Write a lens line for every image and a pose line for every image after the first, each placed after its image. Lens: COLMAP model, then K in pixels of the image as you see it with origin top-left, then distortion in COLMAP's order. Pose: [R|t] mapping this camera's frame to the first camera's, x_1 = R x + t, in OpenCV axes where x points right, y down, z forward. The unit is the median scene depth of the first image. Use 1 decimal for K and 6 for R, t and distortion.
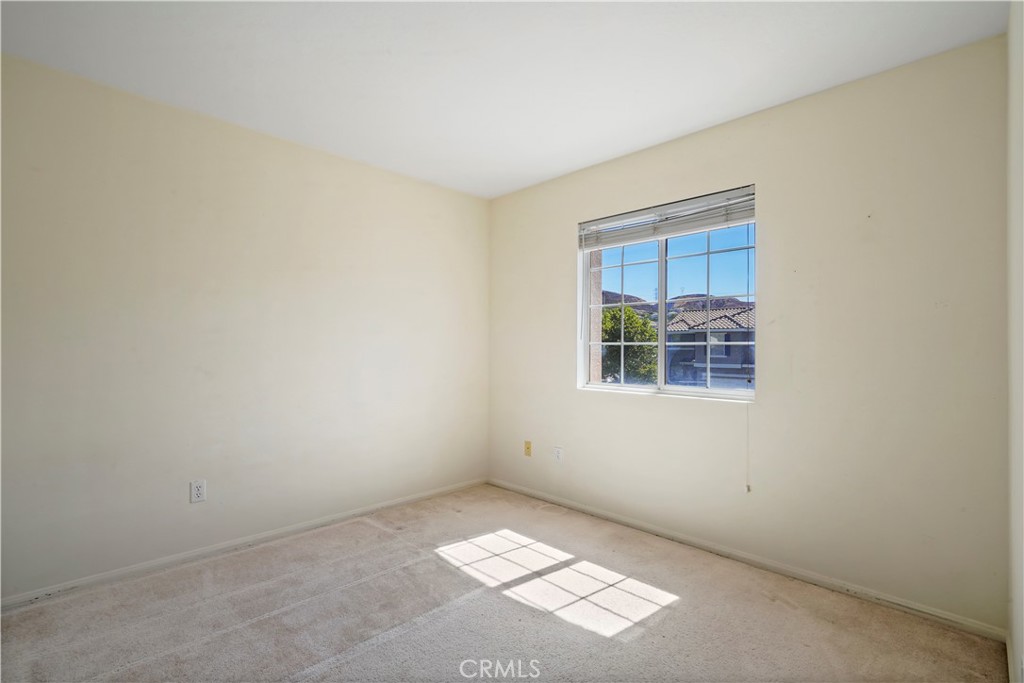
lens RADIAL K [[469.1, 0, 512.6], [0, 469.1, 345.0], [0, 0, 1]] dist [-0.007552, 0.002620]
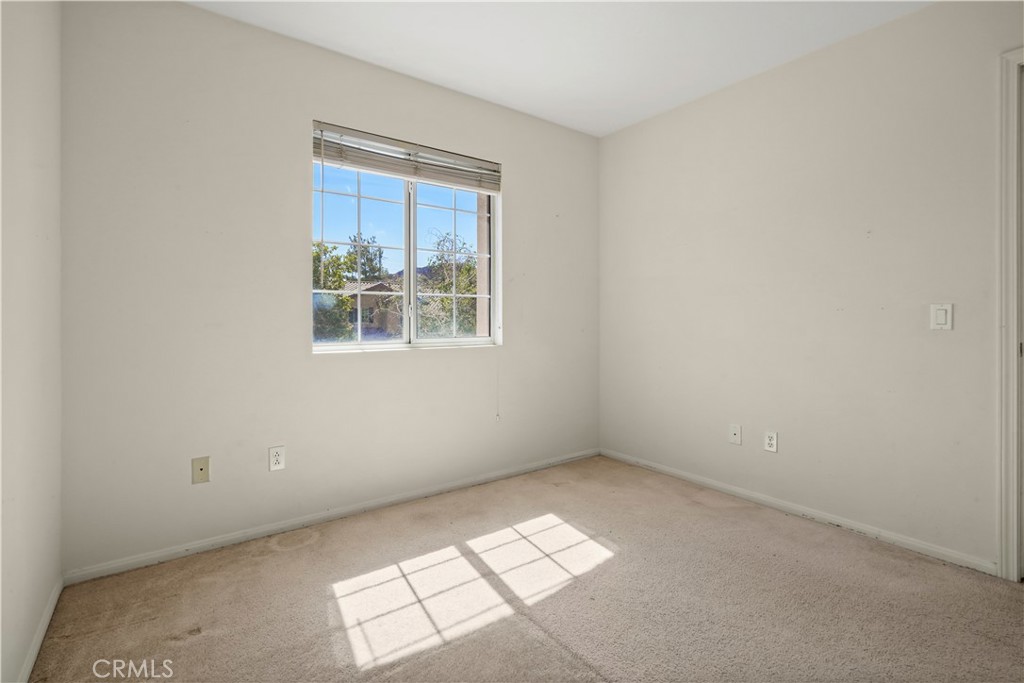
lens RADIAL K [[469.1, 0, 516.4], [0, 469.1, 312.5], [0, 0, 1]] dist [-0.007552, 0.002620]
pose [[0.155169, -0.003799, 0.987881, -0.674004], [-0.009228, 0.999943, 0.005295, 0.032818], [-0.987845, -0.009938, 0.155125, 0.770973]]
